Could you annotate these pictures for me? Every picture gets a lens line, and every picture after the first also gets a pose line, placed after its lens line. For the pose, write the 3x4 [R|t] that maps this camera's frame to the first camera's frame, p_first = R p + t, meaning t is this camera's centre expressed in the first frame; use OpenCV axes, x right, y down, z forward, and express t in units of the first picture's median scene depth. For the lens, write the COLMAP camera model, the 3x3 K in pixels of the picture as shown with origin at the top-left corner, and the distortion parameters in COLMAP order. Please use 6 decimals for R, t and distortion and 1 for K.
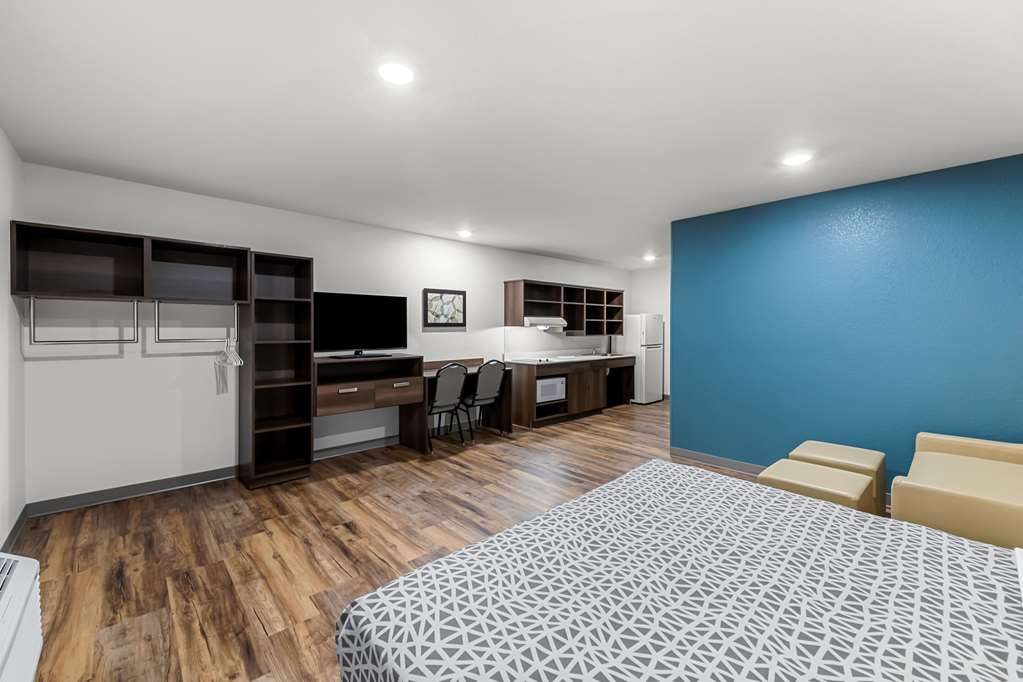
lens RADIAL K [[439.1, 0, 513.7], [0, 439.1, 333.5], [0, 0, 1]] dist [0.002645, 0.000265]
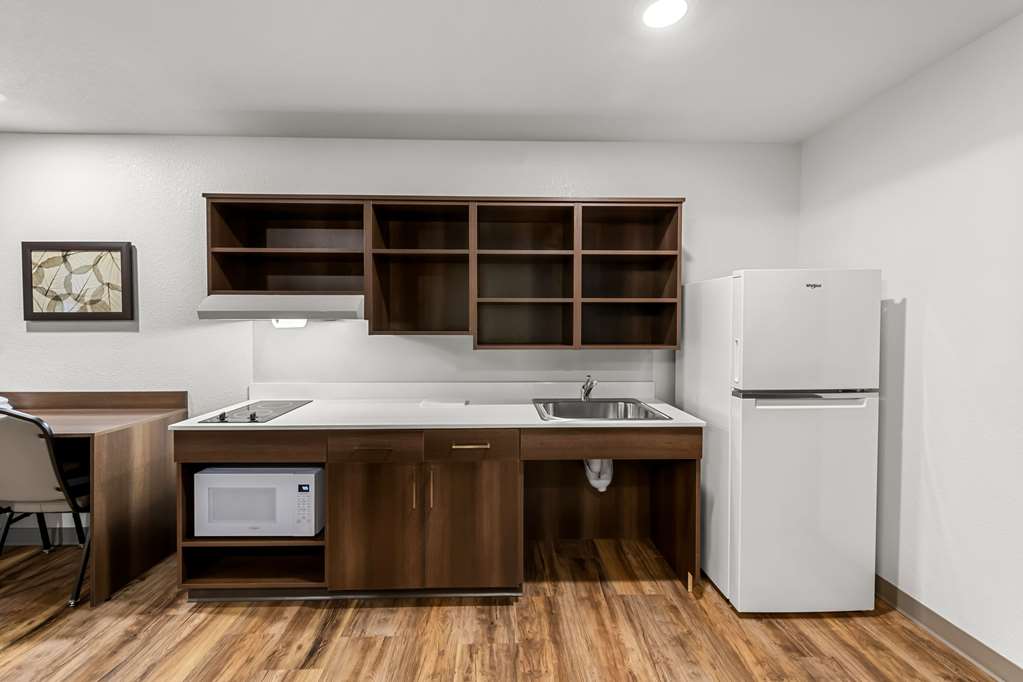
lens RADIAL K [[439.1, 0, 484.4], [0, 439.1, 325.4], [0, 0, 1]] dist [0.002645, 0.000265]
pose [[0.728295, 0.014146, -0.685118, 0.487684], [-0.007457, 0.999891, 0.012718, -0.019301], [0.685223, -0.004154, 0.728321, 0.944137]]
